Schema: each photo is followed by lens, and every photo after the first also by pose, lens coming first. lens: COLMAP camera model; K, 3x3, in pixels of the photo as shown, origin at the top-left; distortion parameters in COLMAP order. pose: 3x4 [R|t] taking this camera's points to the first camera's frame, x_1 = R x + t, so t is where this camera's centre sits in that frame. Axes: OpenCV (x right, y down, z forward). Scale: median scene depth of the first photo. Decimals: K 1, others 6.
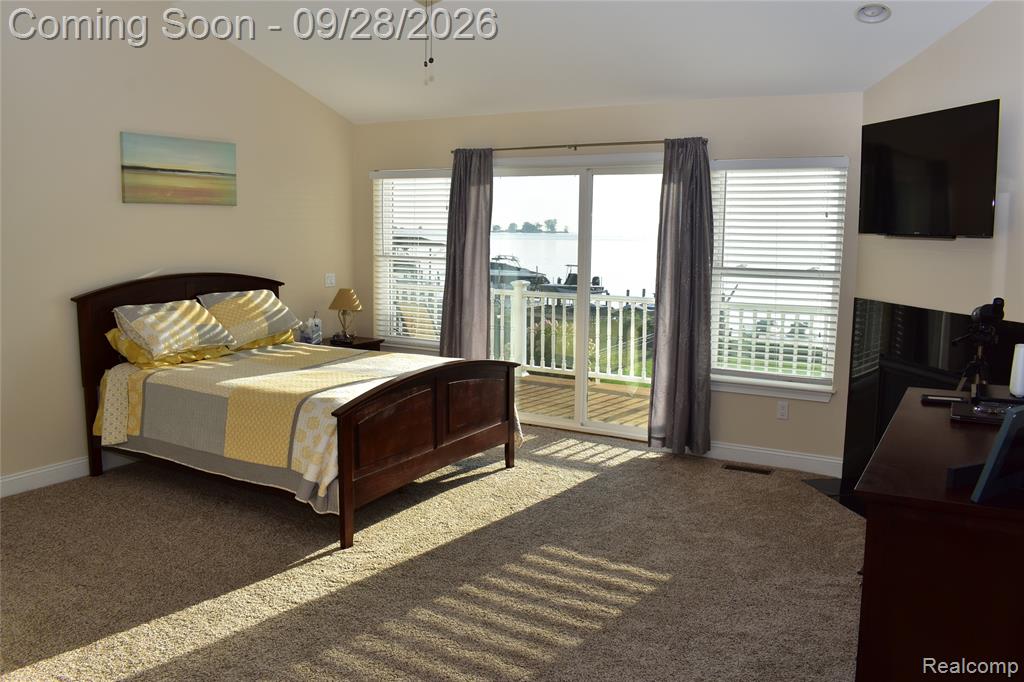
lens RADIAL K [[927.2, 0, 512.0], [0, 927.2, 341.0], [0, 0, 1]] dist [-0.002395, -0.258177]
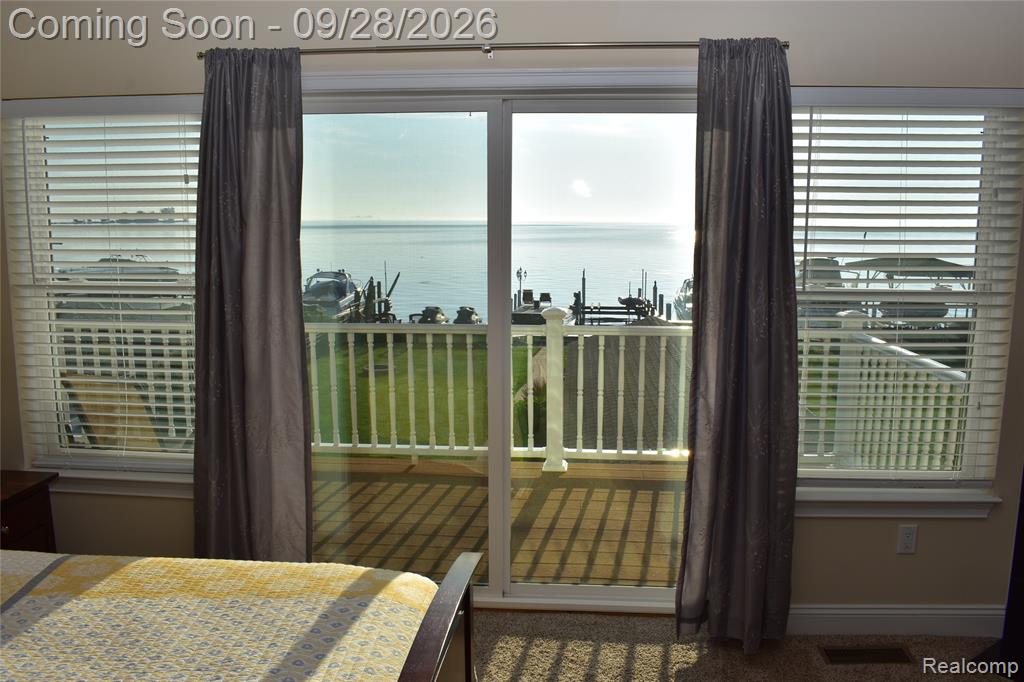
lens RADIAL K [[927.2, 0, 512.0], [0, 927.2, 341.0], [0, 0, 1]] dist [-0.002395, -0.258177]
pose [[0.887870, -0.078127, 0.453413, -0.146454], [0.064585, 0.996883, 0.045301, -0.076169], [-0.455539, -0.010938, 0.890149, 0.538801]]
